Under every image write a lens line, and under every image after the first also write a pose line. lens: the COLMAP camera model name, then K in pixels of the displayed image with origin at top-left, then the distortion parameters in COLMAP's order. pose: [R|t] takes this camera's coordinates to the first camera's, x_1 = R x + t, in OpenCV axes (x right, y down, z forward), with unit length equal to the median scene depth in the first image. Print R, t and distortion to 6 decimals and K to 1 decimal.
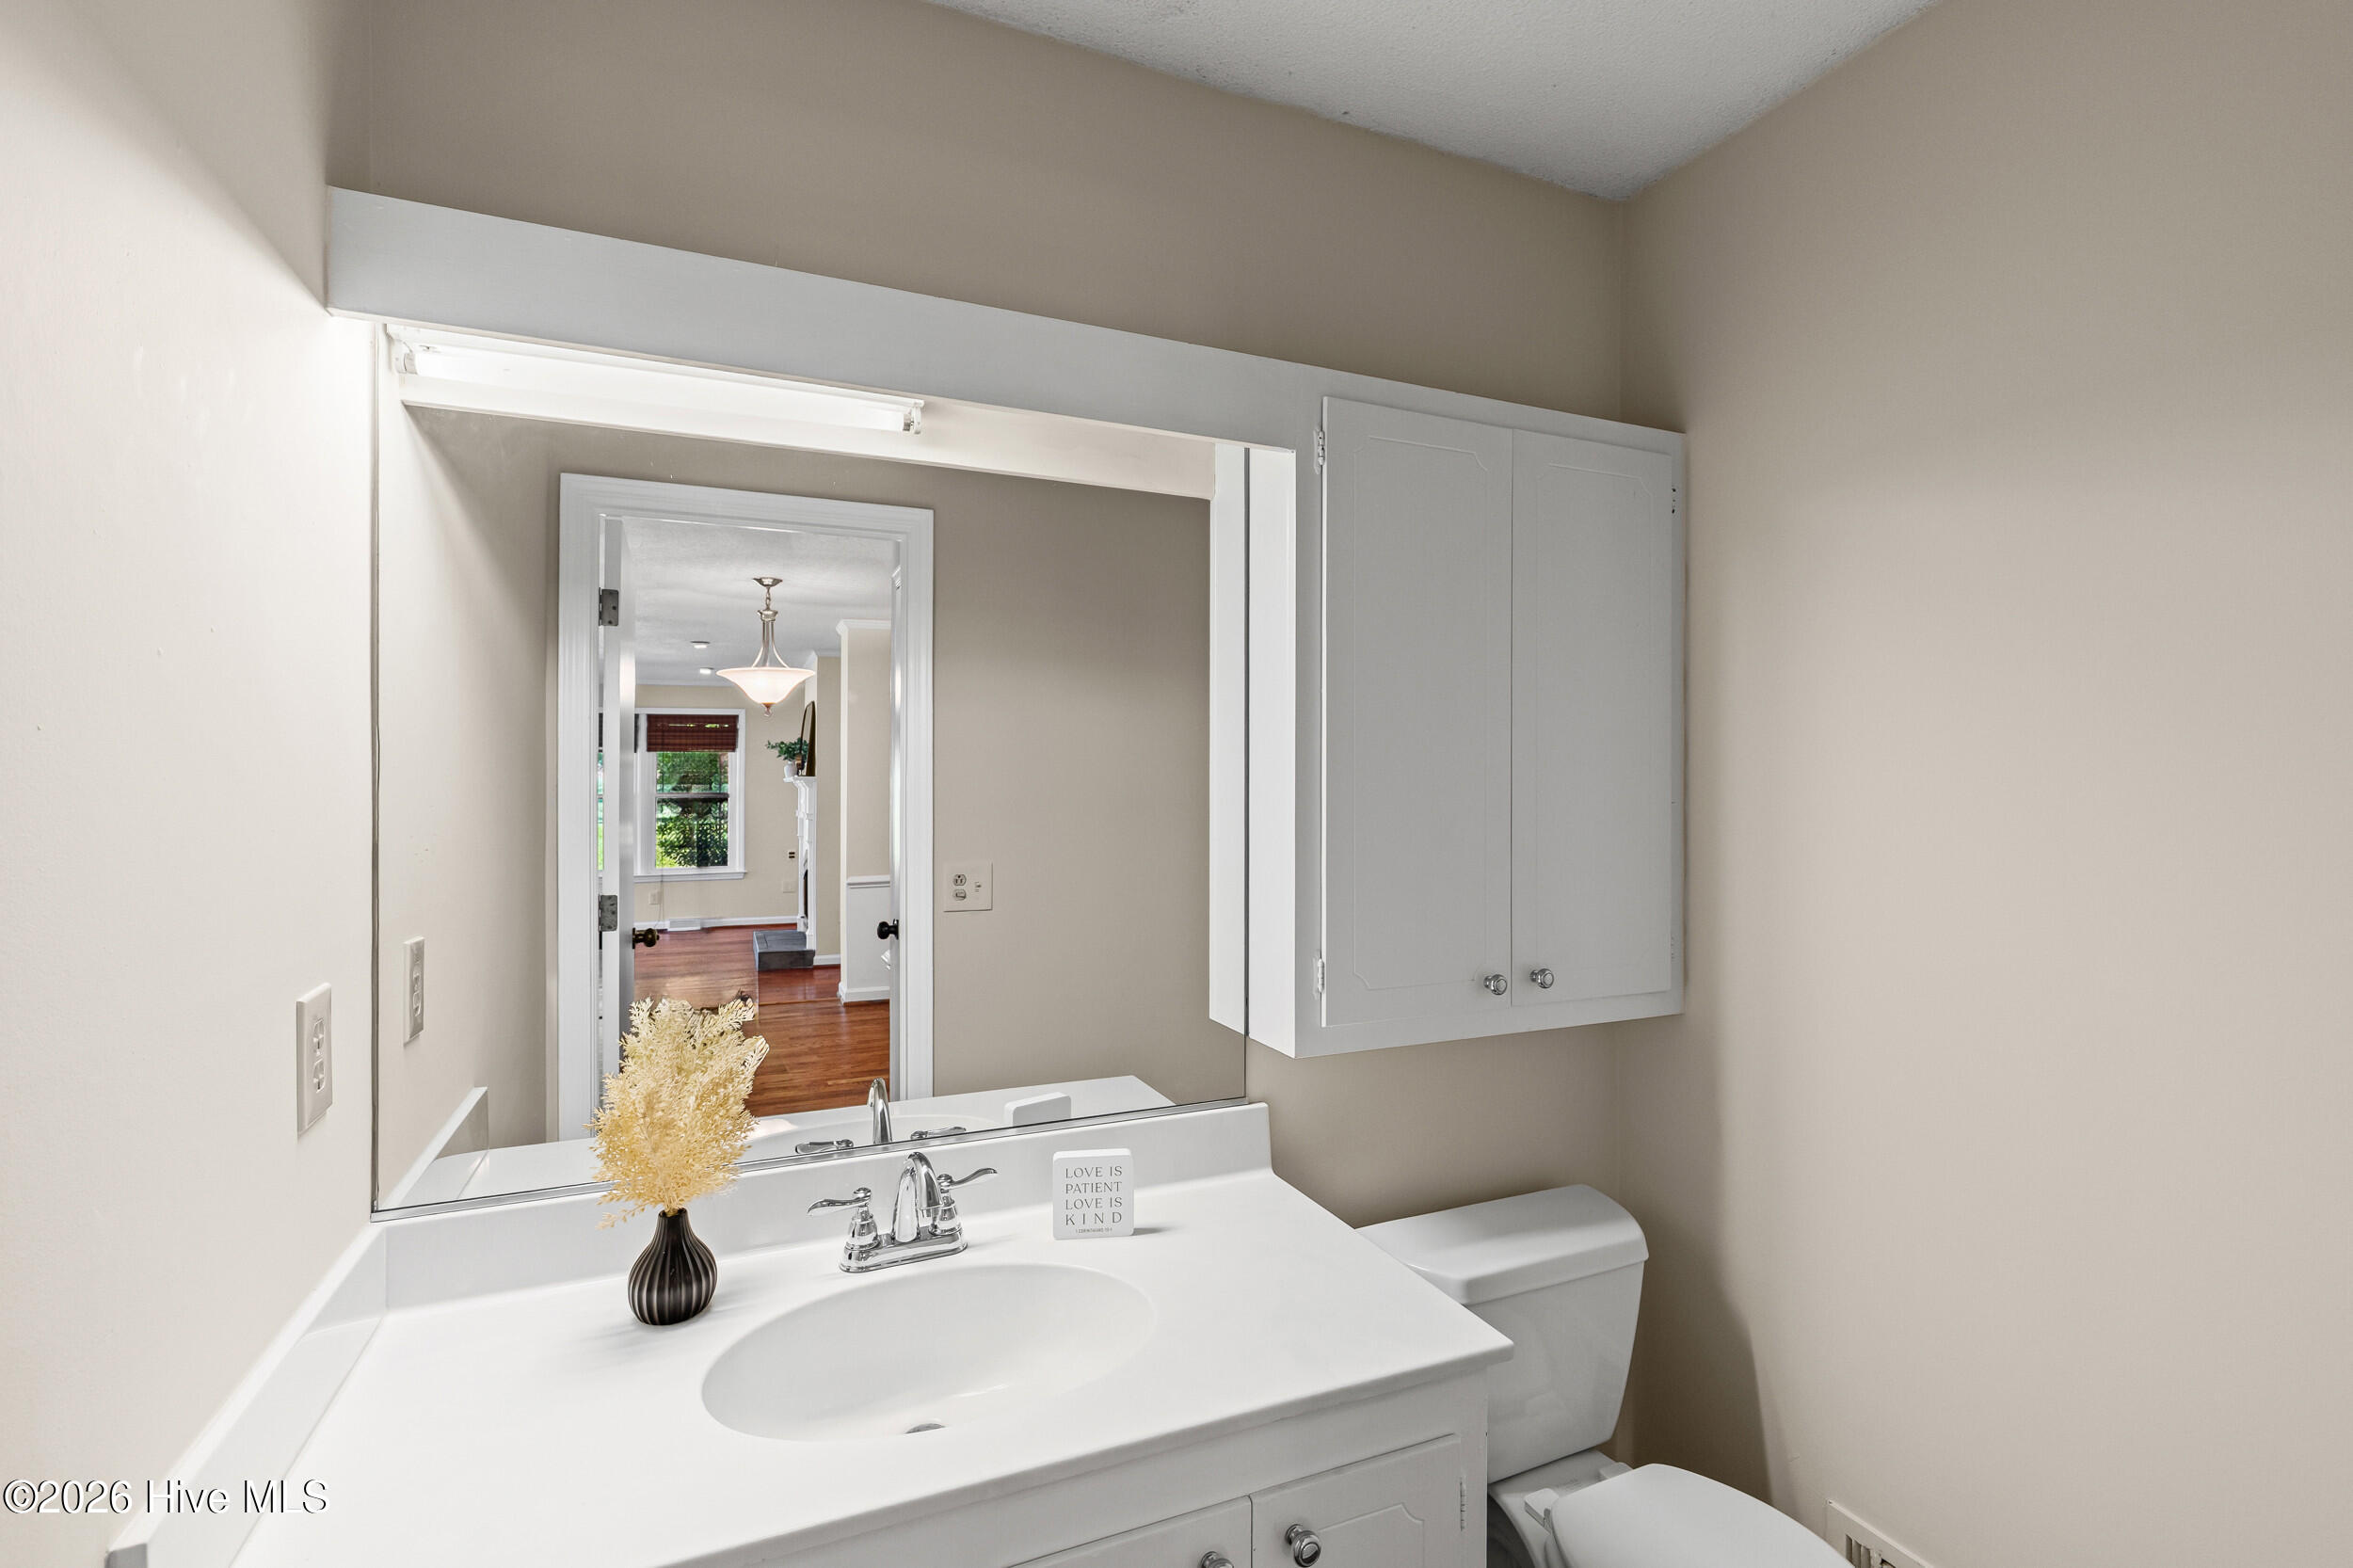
lens RADIAL K [[1068.7, 0, 1172.4], [0, 1068.7, 781.6], [0, 0, 1]] dist [0.008474, -0.000357]
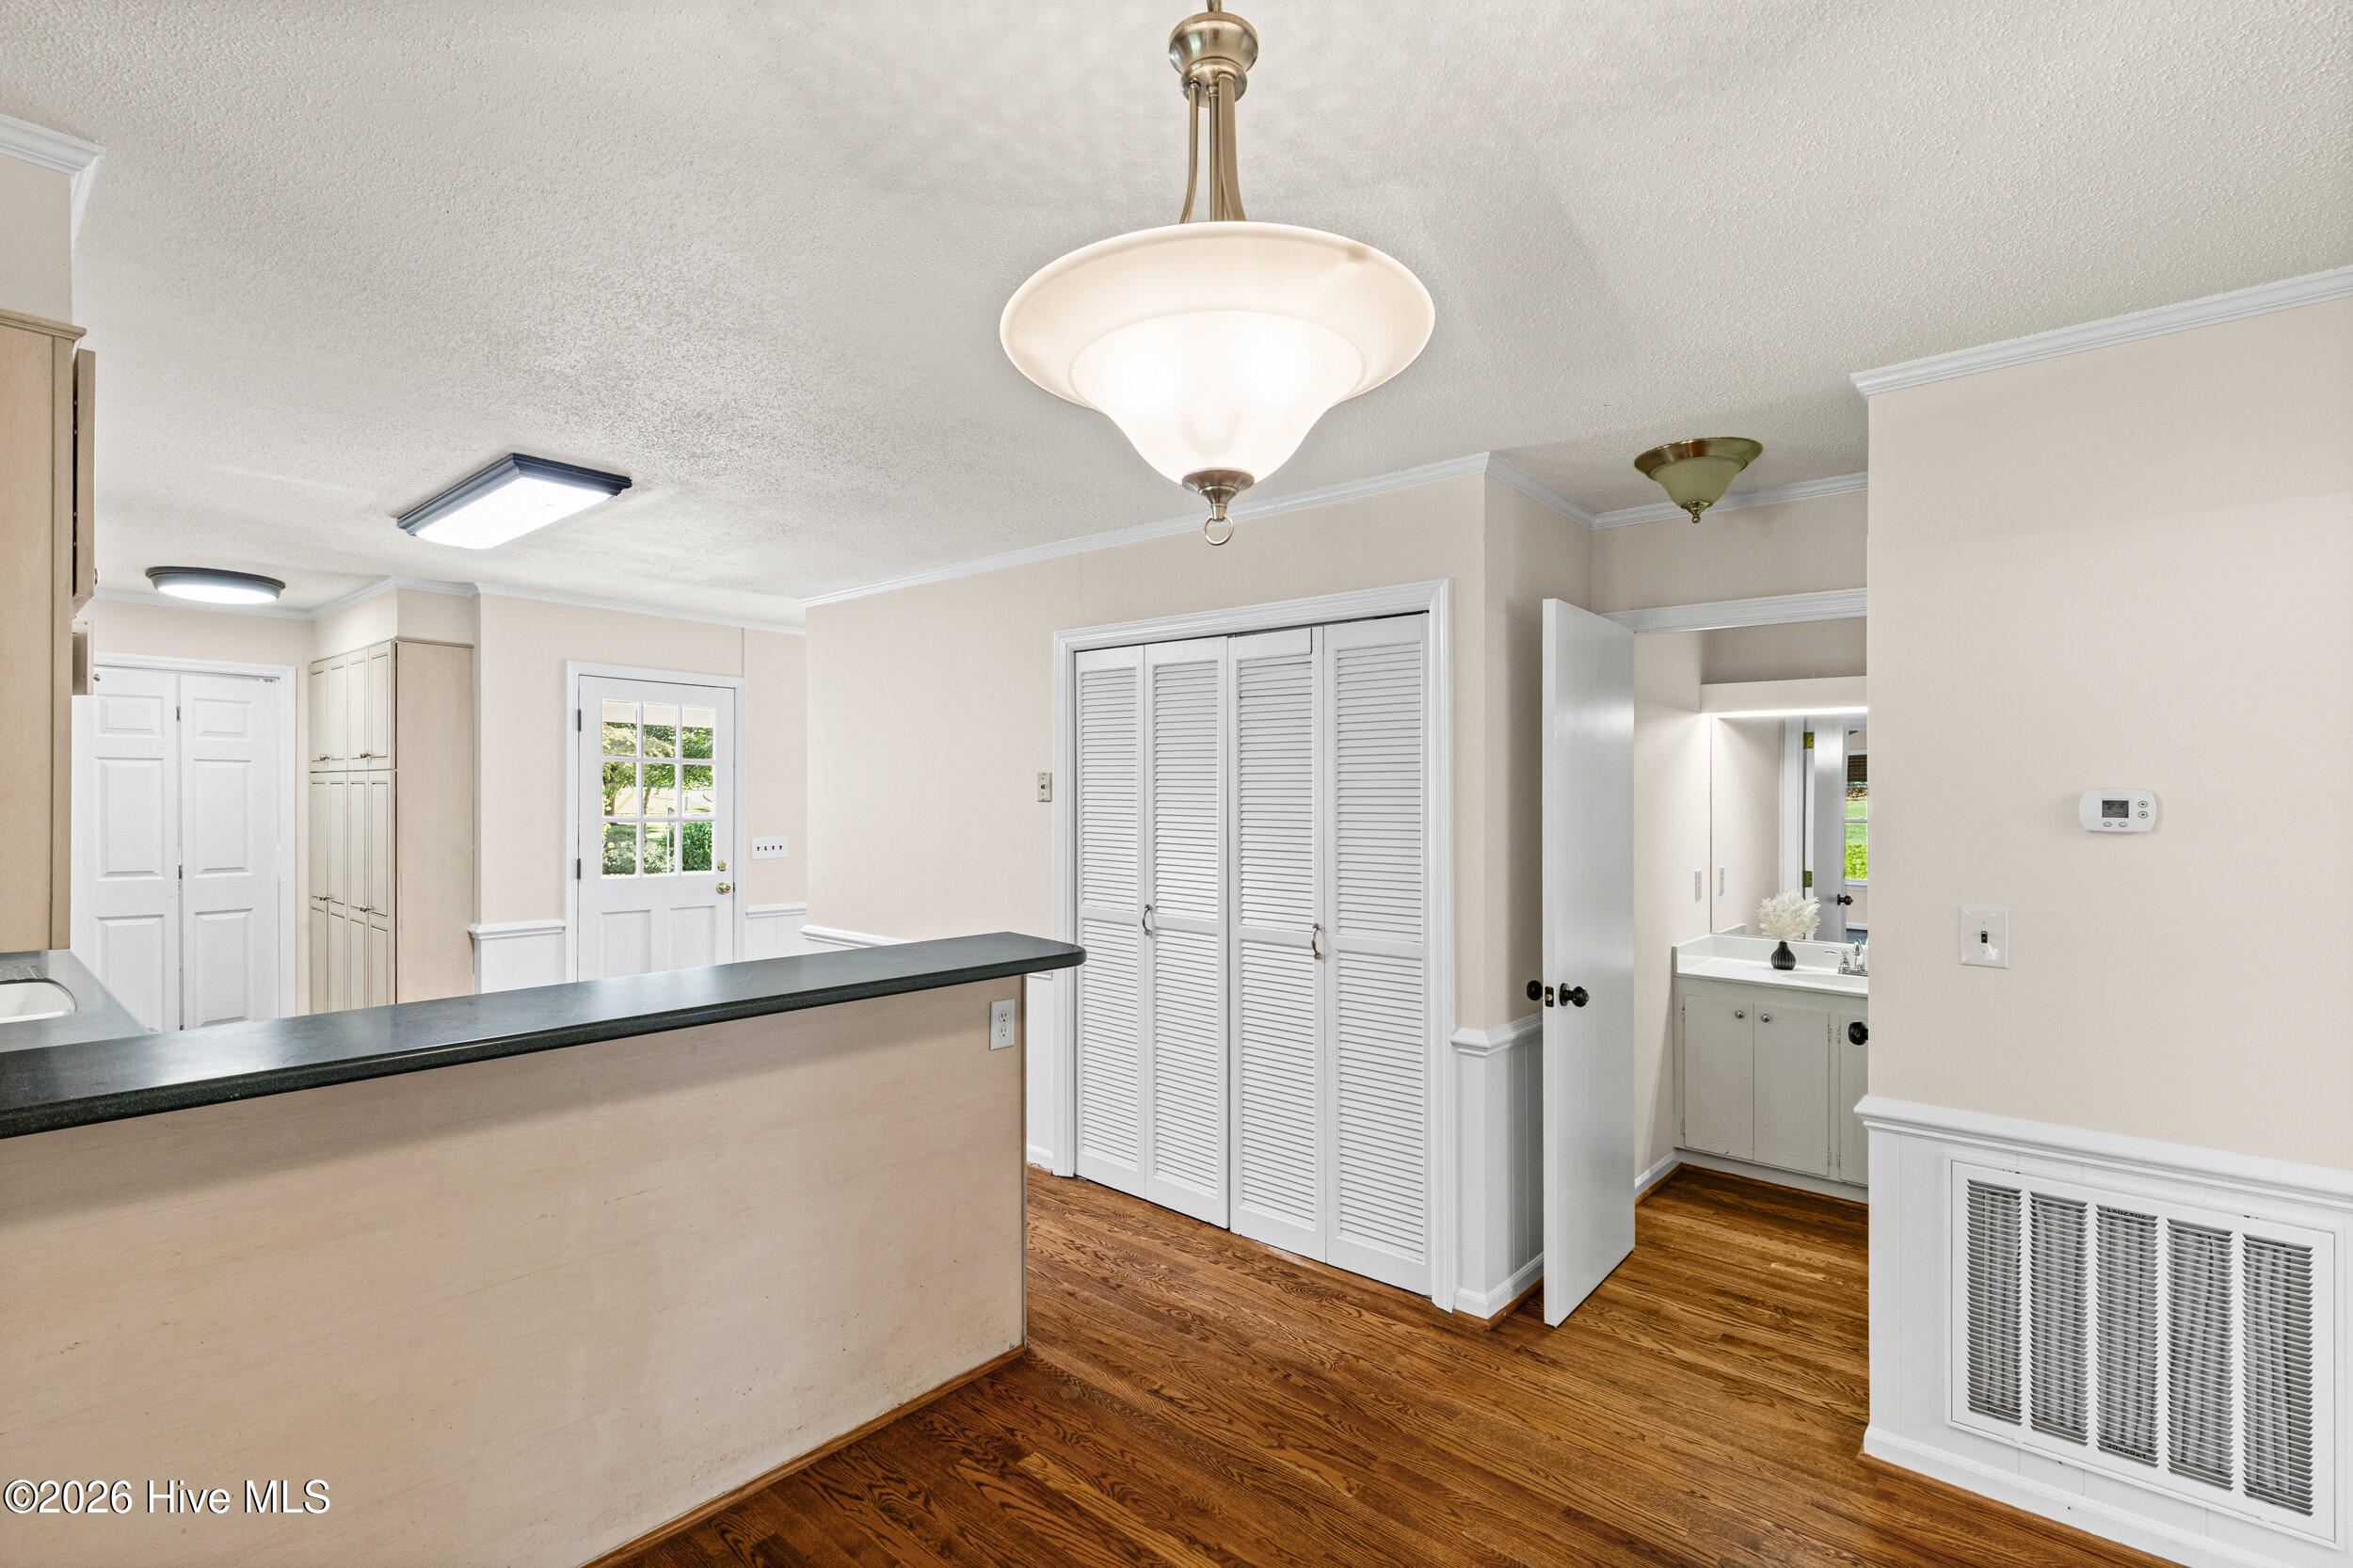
lens RADIAL K [[1048.7, 0, 1176.5], [0, 1048.7, 784.0], [0, 0, 1]] dist [0.000484, -0.000080]
pose [[0.437946, -0.001573, -0.899000, 1.846640], [-0.011078, 0.999913, -0.007146, -0.090026], [0.898933, 0.013089, 0.437891, -2.437079]]
